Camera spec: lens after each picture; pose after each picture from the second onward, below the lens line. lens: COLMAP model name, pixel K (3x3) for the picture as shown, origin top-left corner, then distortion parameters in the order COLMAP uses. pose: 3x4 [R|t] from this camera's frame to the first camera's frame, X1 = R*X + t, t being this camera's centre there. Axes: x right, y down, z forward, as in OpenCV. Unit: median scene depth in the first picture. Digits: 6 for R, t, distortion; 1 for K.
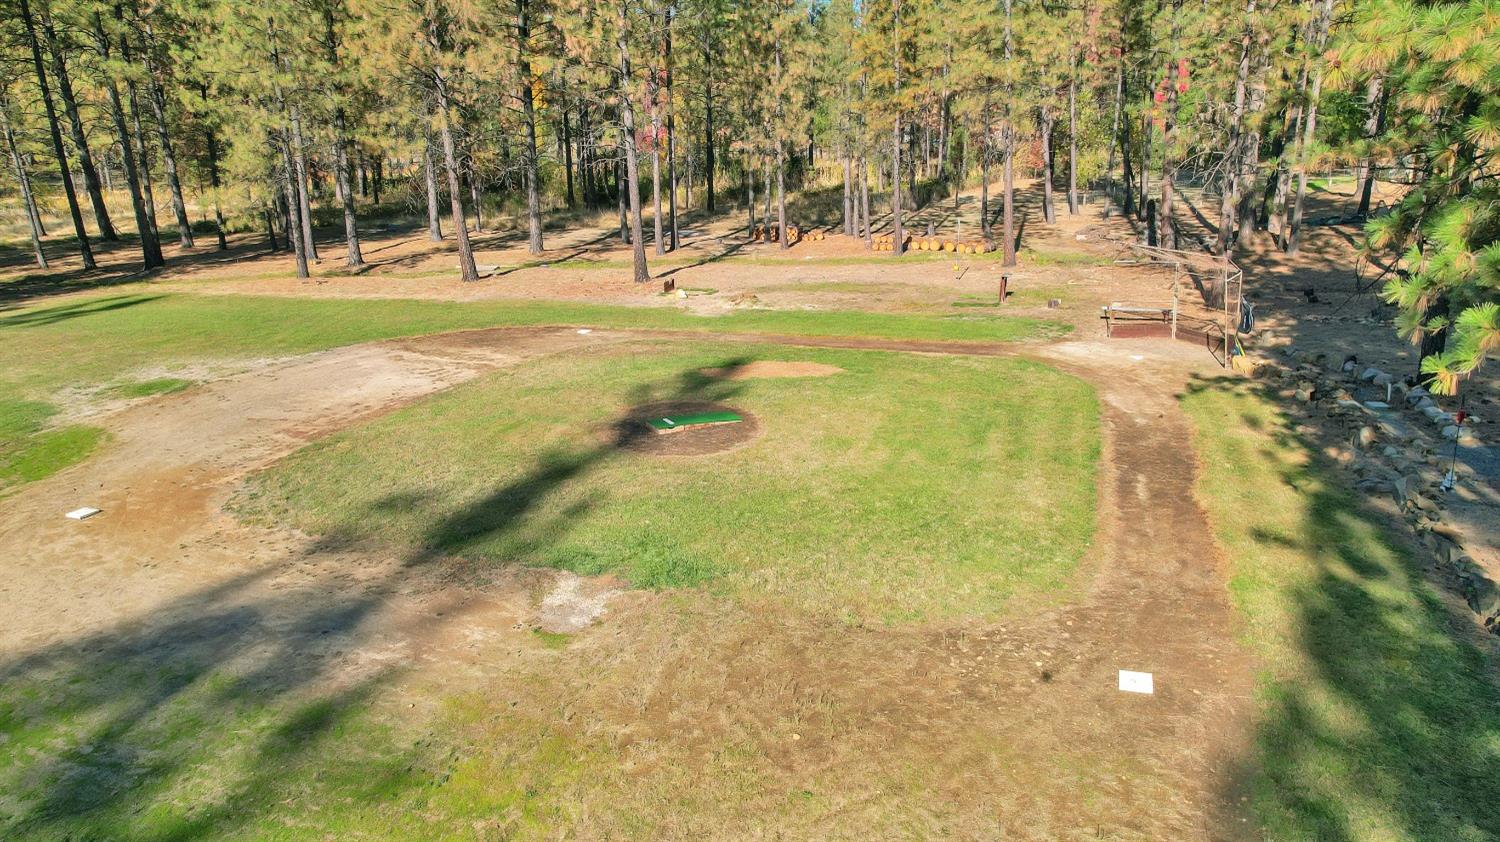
lens RADIAL K [[968.4, 0, 750.1], [0, 968.4, 428.7], [0, 0, 1]] dist [-0.069357, 0.058454]
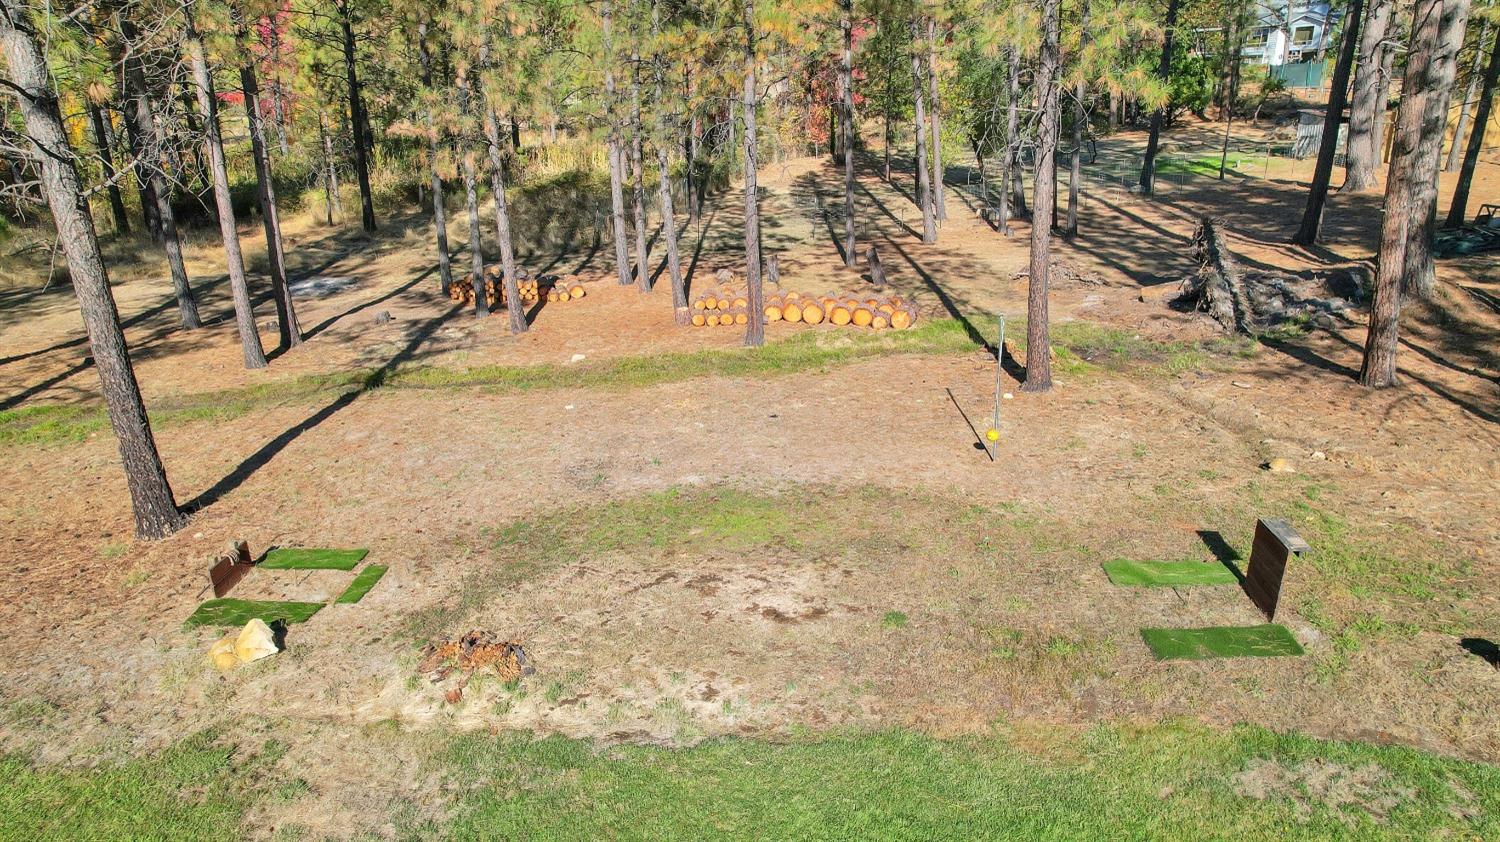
lens RADIAL K [[968.4, 0, 756.1], [0, 968.4, 419.9], [0, 0, 1]] dist [-0.069357, 0.058454]
pose [[0.949729, -0.102912, 0.295674, -0.001714], [0.094257, 0.994601, 0.043417, -0.137011], [-0.298546, -0.013365, 0.954302, 0.436475]]
